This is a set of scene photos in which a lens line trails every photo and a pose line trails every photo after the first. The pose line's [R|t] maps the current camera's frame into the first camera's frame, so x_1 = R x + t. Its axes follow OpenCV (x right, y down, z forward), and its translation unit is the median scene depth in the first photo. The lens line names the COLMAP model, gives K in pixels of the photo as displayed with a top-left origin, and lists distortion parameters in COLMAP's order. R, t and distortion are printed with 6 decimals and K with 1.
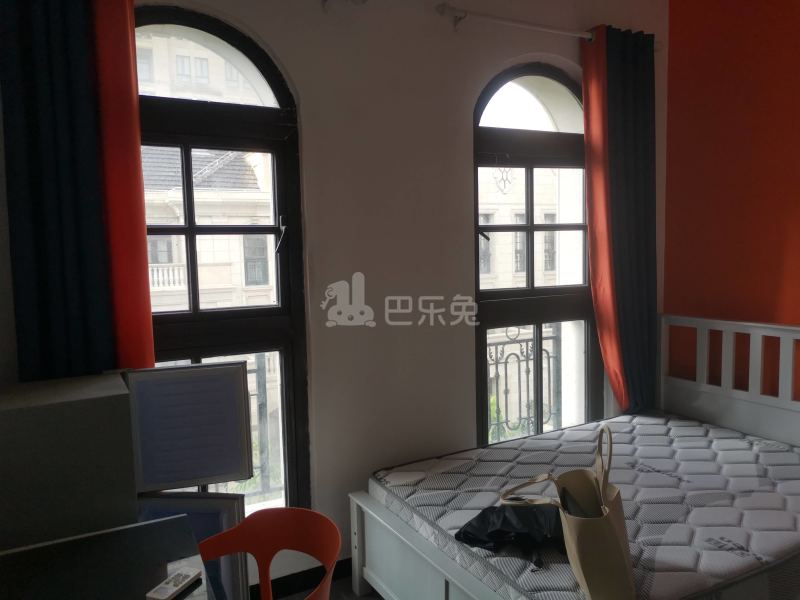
lens RADIAL K [[632.3, 0, 400.8], [0, 632.3, 297.3], [0, 0, 1]] dist [0.120509, -0.122263]
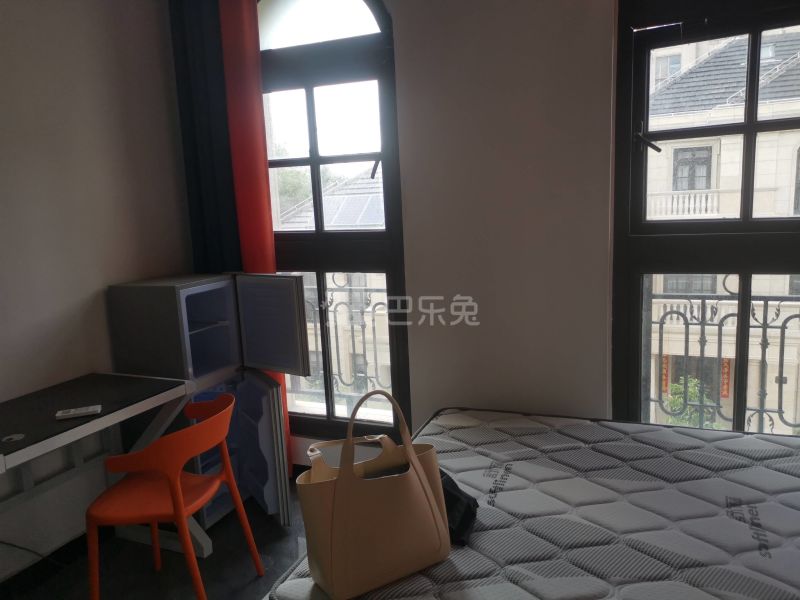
lens RADIAL K [[632.3, 0, 400.8], [0, 632.3, 297.3], [0, 0, 1]] dist [0.120509, -0.122263]
pose [[0.635794, 0.133456, -0.760234, 0.674507], [-0.022910, 0.987768, 0.154239, -0.043089], [0.771519, -0.080647, 0.631074, 0.372819]]
